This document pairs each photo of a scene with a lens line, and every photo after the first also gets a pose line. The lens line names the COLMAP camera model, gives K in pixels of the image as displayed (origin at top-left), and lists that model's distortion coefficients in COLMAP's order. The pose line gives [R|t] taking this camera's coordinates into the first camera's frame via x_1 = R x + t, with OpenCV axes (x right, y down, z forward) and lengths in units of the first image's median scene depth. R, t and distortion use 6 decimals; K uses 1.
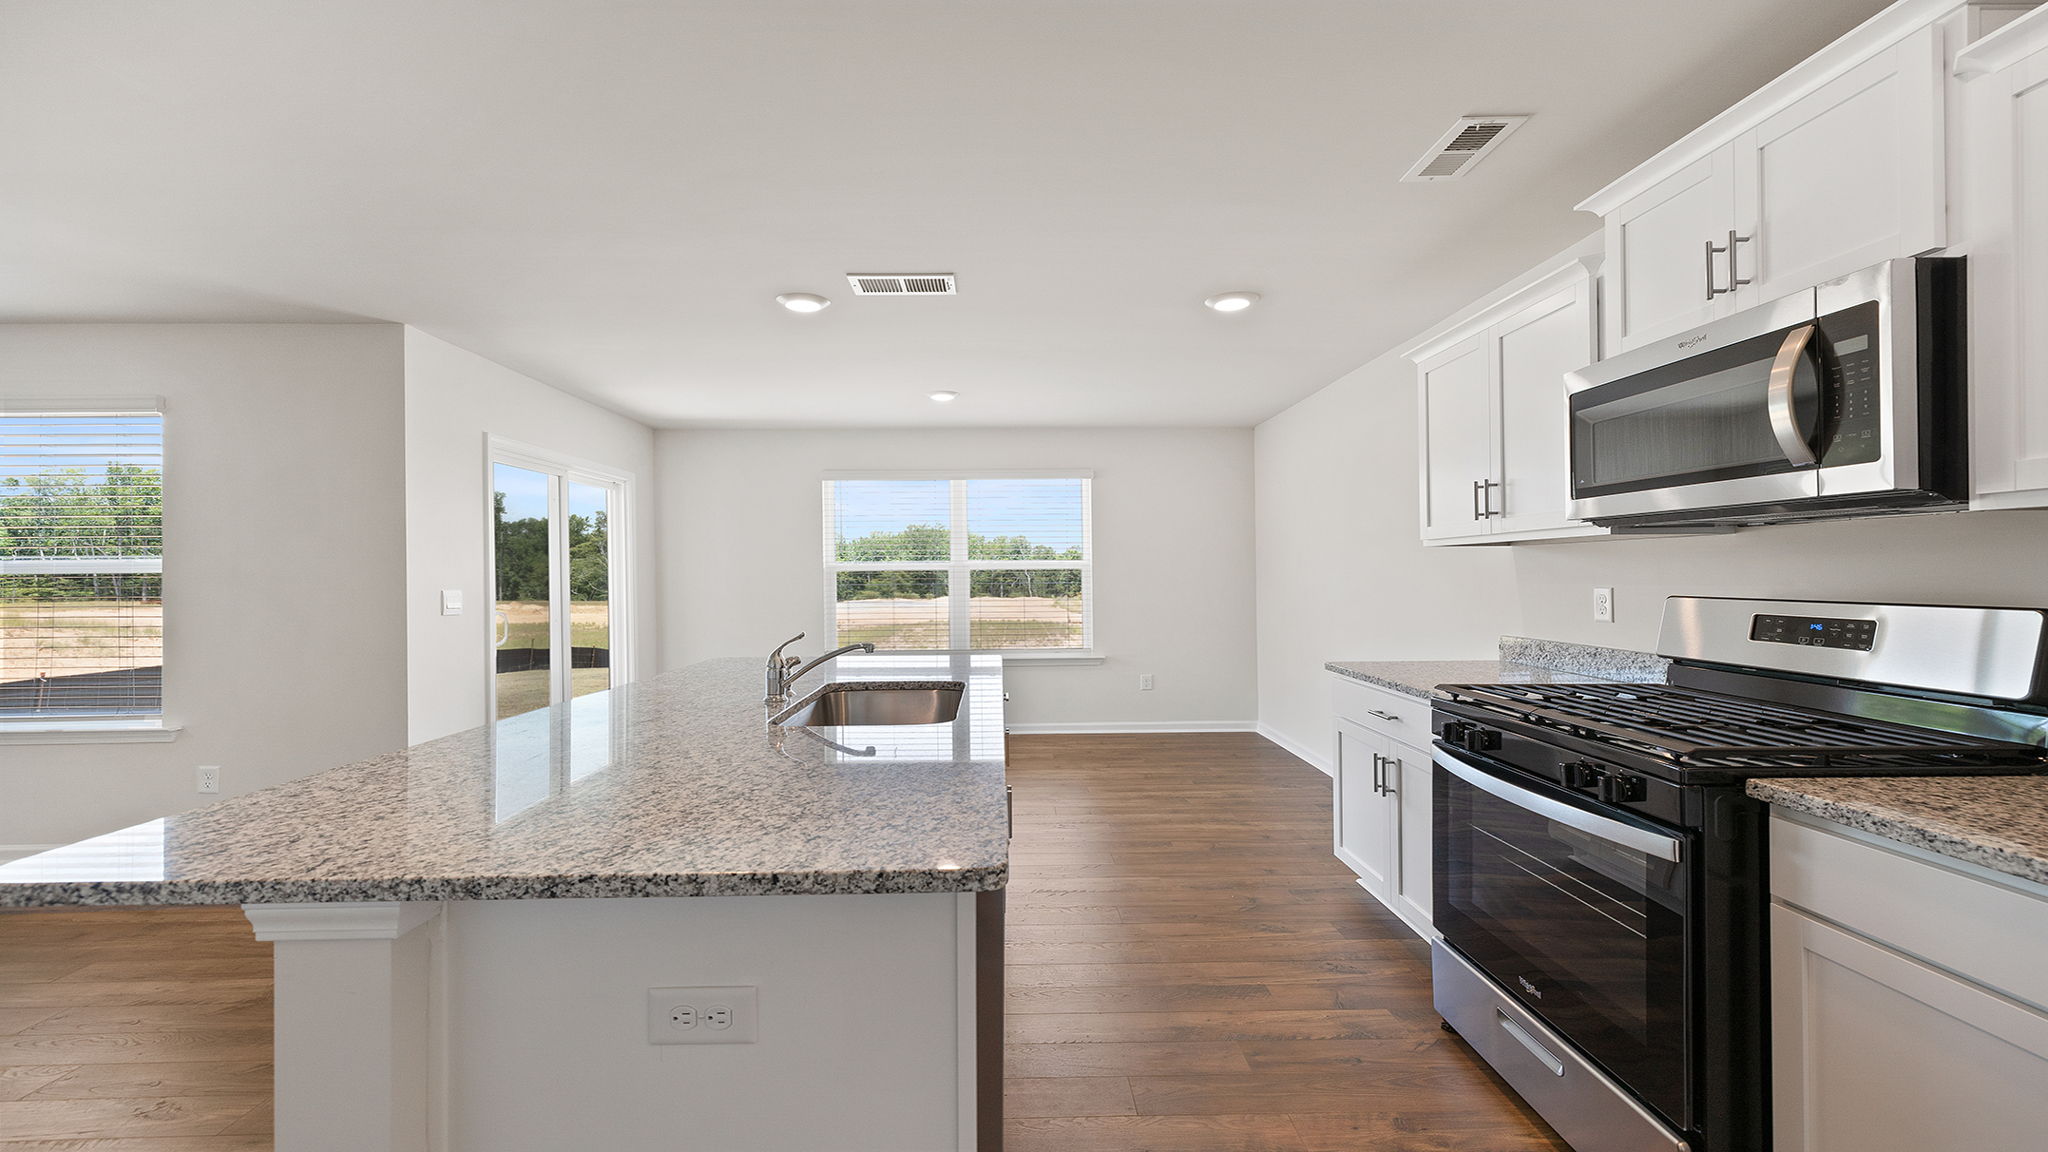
lens RADIAL K [[868.7, 0, 1023.2], [0, 868.7, 583.3], [0, 0, 1]] dist [0.002863, -0.000036]
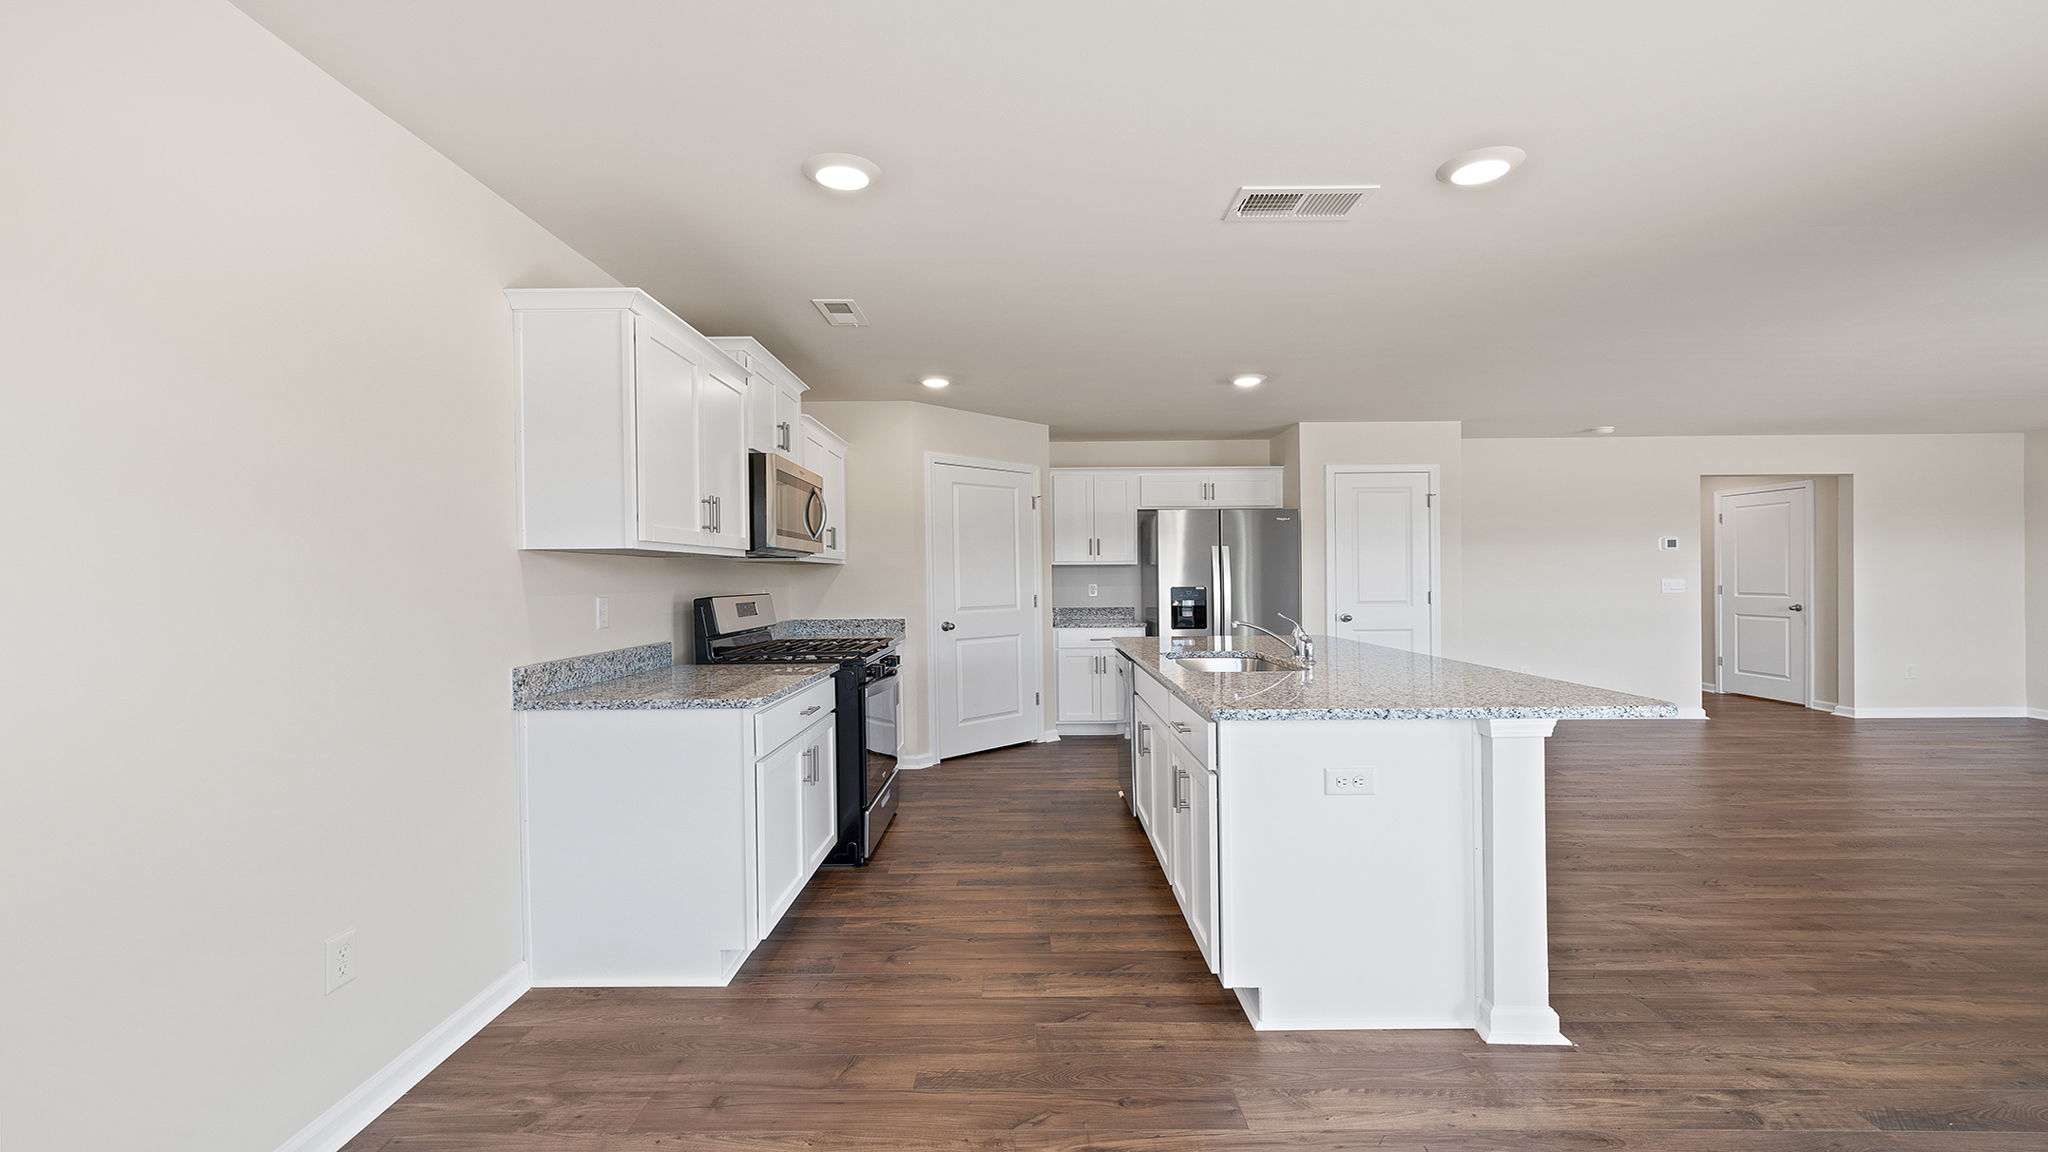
lens RADIAL K [[868.7, 0, 1023.2], [0, 868.7, 583.3], [0, 0, 1]] dist [0.002863, -0.000036]
pose [[-0.999410, 0.015214, 0.030806, 0.114619], [0.015730, 0.999739, 0.016592, -0.021933], [-0.030545, 0.017067, -0.999388, 2.102176]]
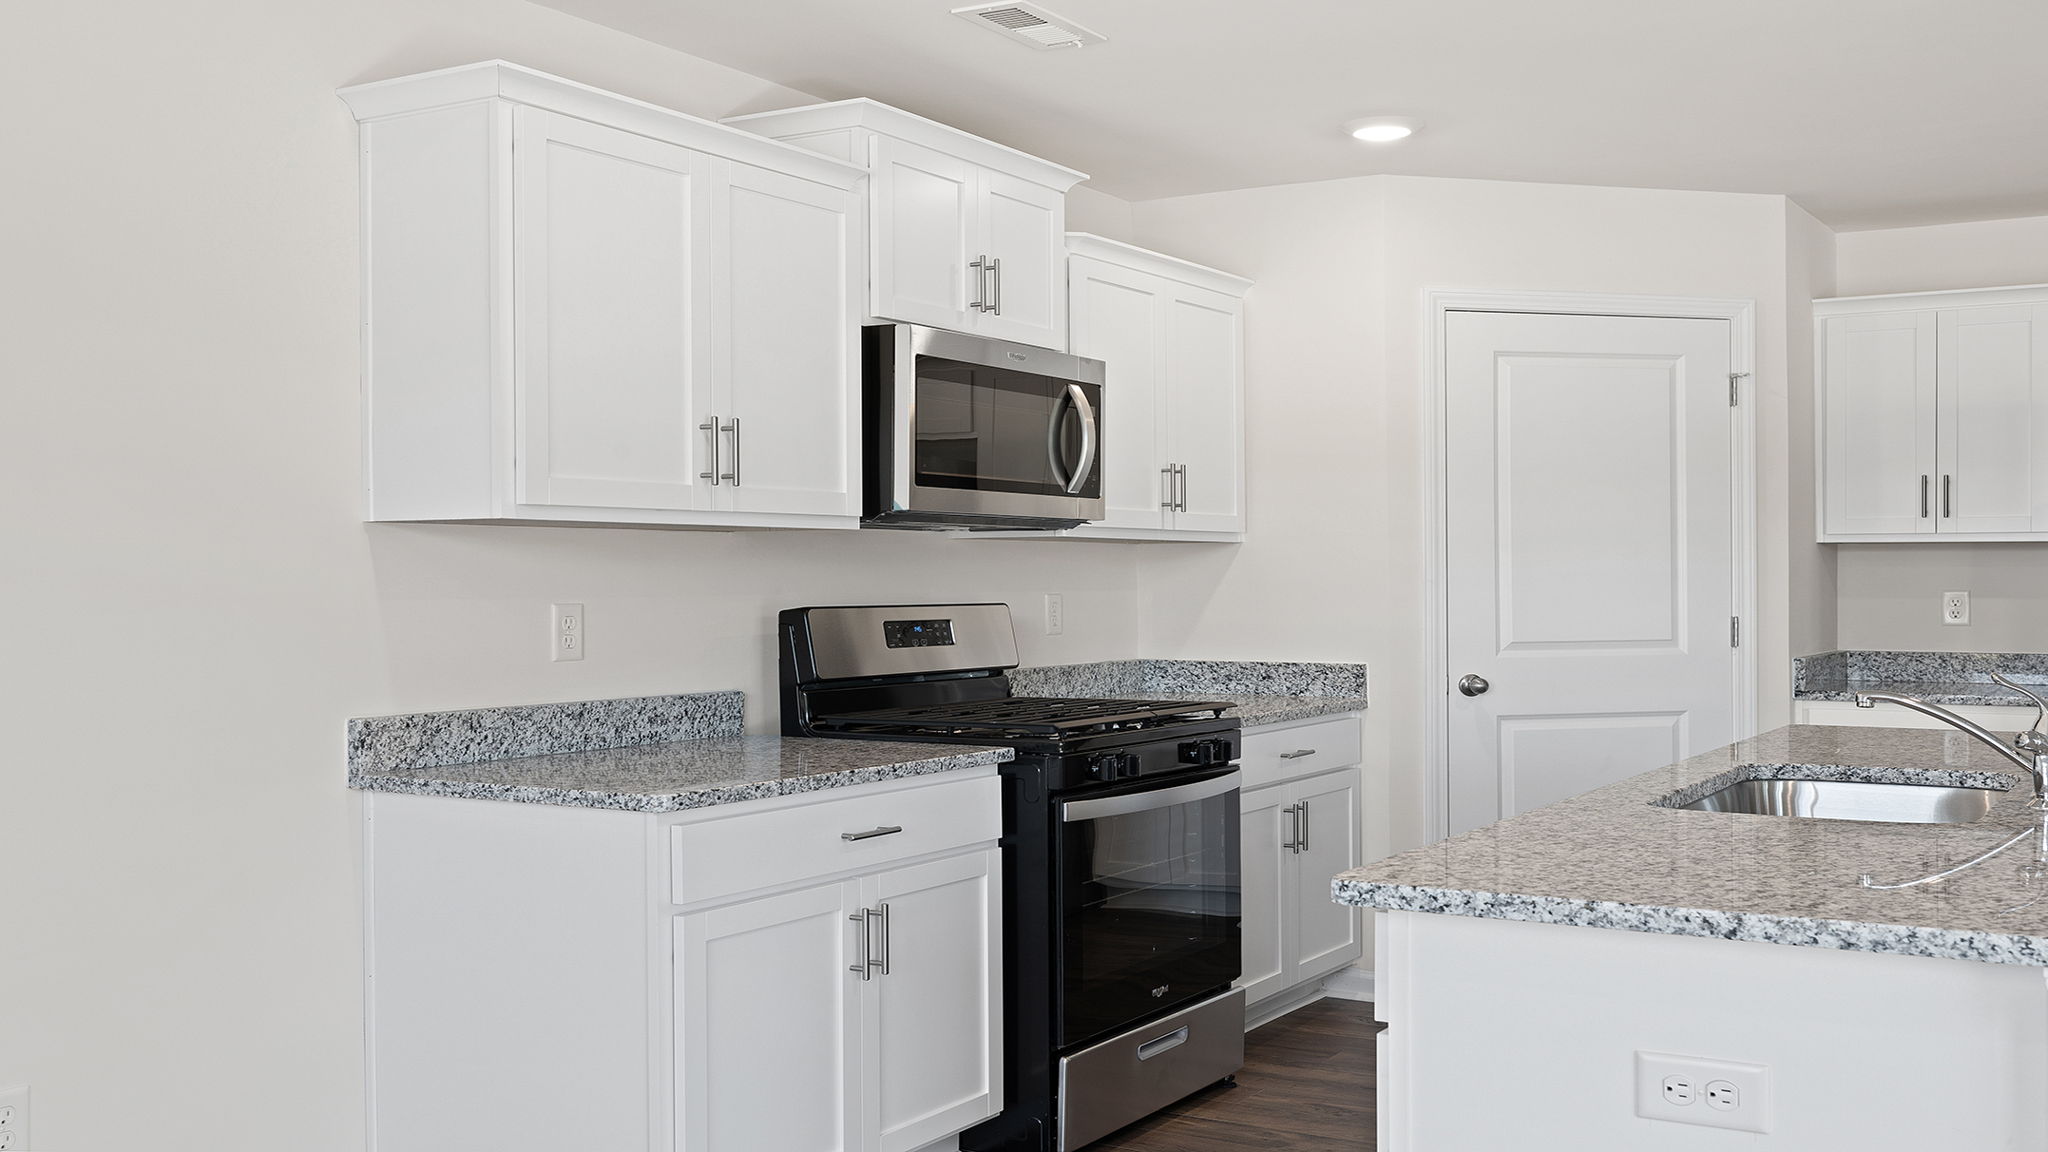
lens RADIAL K [[2015.3, 0, 1016.4], [0, 2015.3, 597.8], [0, 0, 1]] dist [0.003383, 0.001758]
pose [[-0.840164, 0.002761, 0.542325, -0.361644], [0.013308, 0.999791, 0.015526, -0.016964], [-0.542169, 0.020261, -0.840025, 2.047304]]
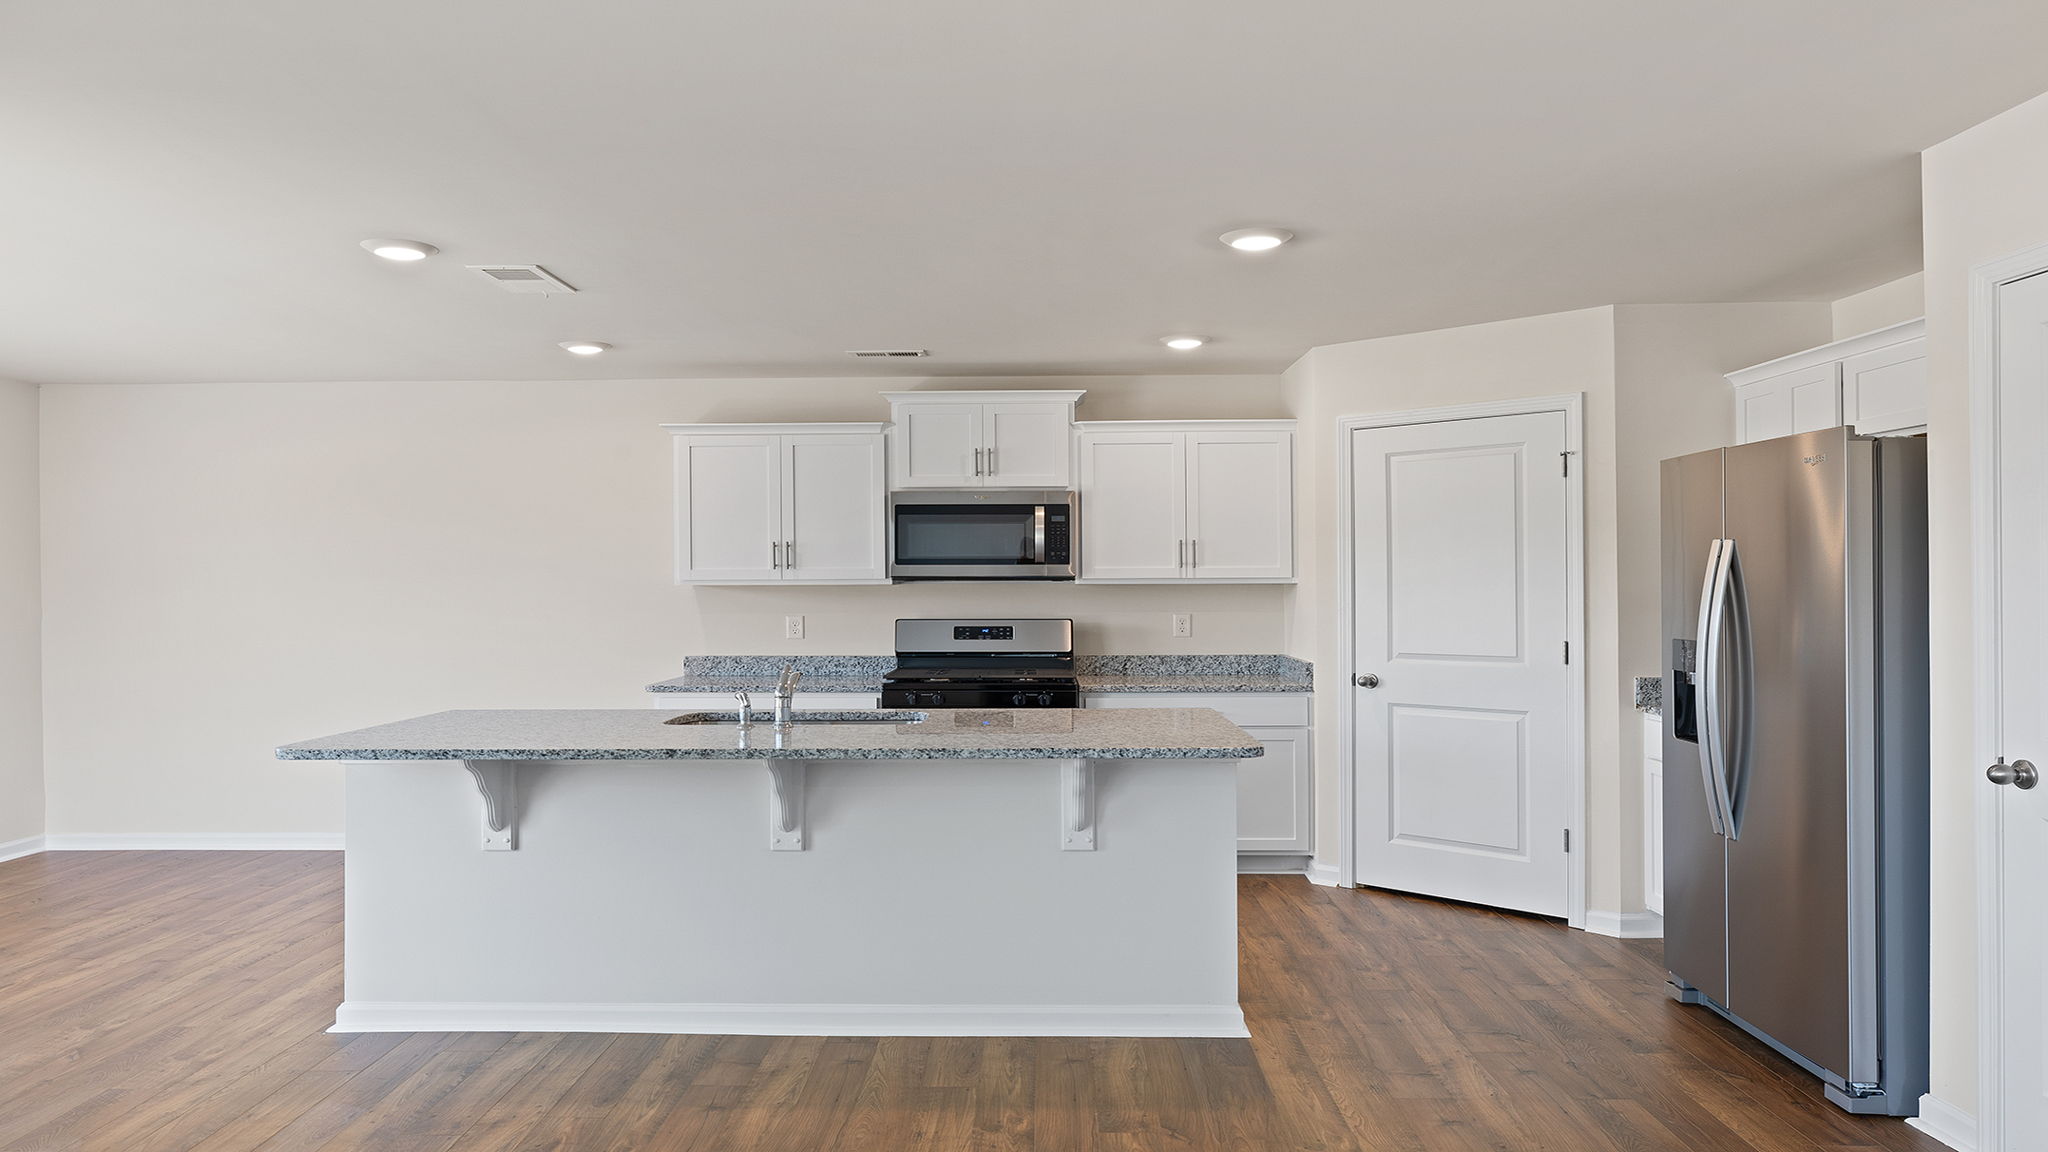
lens RADIAL K [[1430.5, 0, 1022.4], [0, 1430.5, 589.9], [0, 0, 1]] dist [0.001776, 0.002009]
pose [[0.048787, 0.001116, 0.998809, -1.811866], [0.013948, 0.999901, -0.001799, -0.030256], [-0.998712, 0.014019, 0.048767, 0.497551]]
